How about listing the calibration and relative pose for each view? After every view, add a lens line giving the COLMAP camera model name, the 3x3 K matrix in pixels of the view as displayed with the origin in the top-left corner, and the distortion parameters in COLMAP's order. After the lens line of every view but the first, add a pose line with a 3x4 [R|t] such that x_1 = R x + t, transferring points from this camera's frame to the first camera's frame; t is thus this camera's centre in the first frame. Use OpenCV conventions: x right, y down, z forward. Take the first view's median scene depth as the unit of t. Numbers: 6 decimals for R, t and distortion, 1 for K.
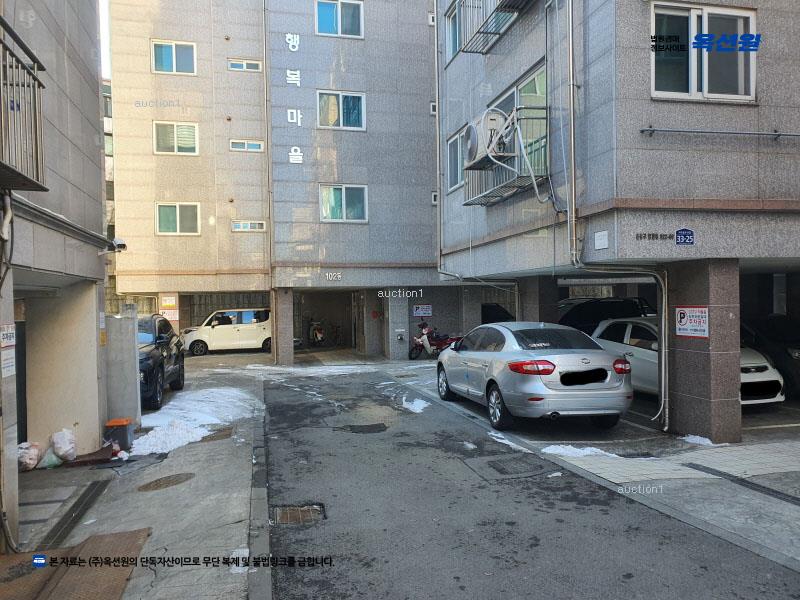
lens RADIAL K [[619.7, 0, 400.7], [0, 619.7, 307.4], [0, 0, 1]] dist [0.042663, -0.029988]
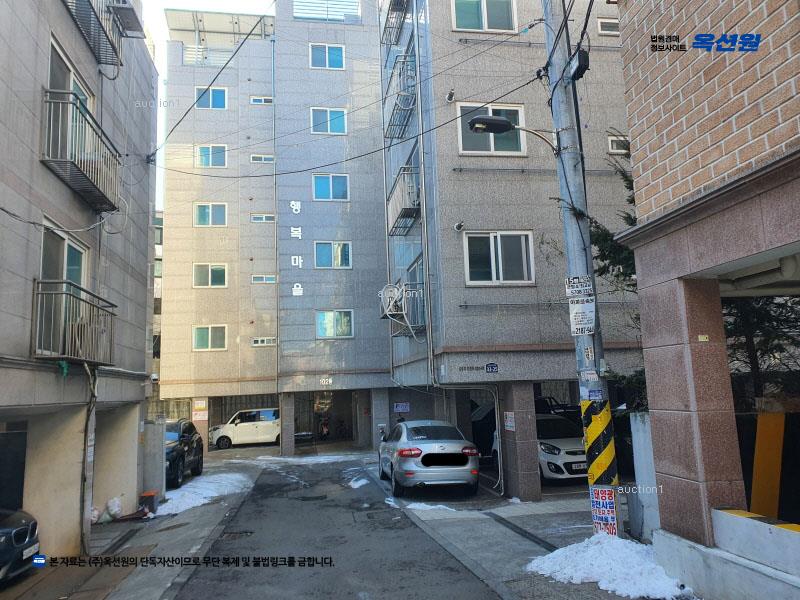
lens RADIAL K [[619.7, 0, 401.0], [0, 619.7, 296.9], [0, 0, 1]] dist [0.042663, -0.029988]
pose [[0.997047, -0.031781, -0.069908, 0.222567], [0.020251, 0.986935, -0.159843, -0.028303], [0.074074, 0.157955, 0.984664, -0.419984]]
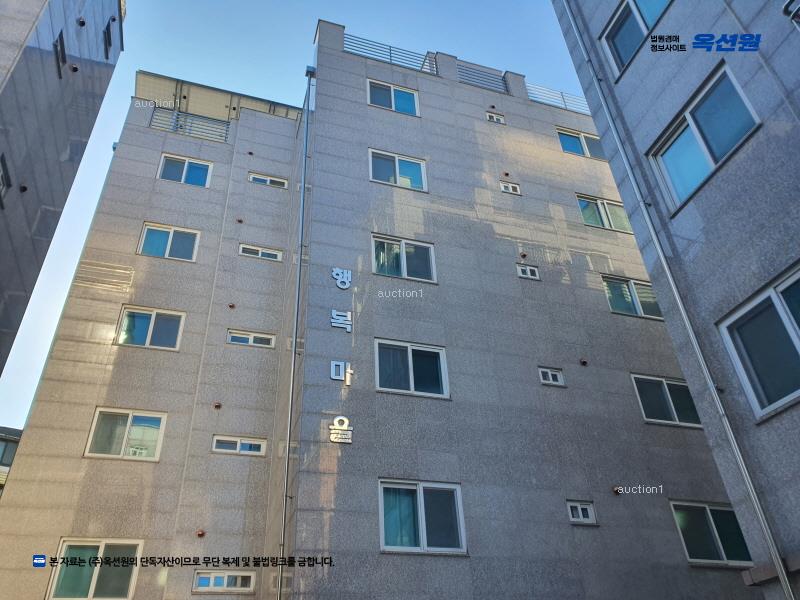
lens RADIAL K [[619.7, 0, 398.2], [0, 619.7, 299.3], [0, 0, 1]] dist [0.042663, -0.029988]
pose [[0.996603, 0.021502, 0.079498, -0.263907], [0.030037, 0.803918, -0.593981, 0.006184], [-0.076682, 0.594351, 0.800542, 0.736556]]
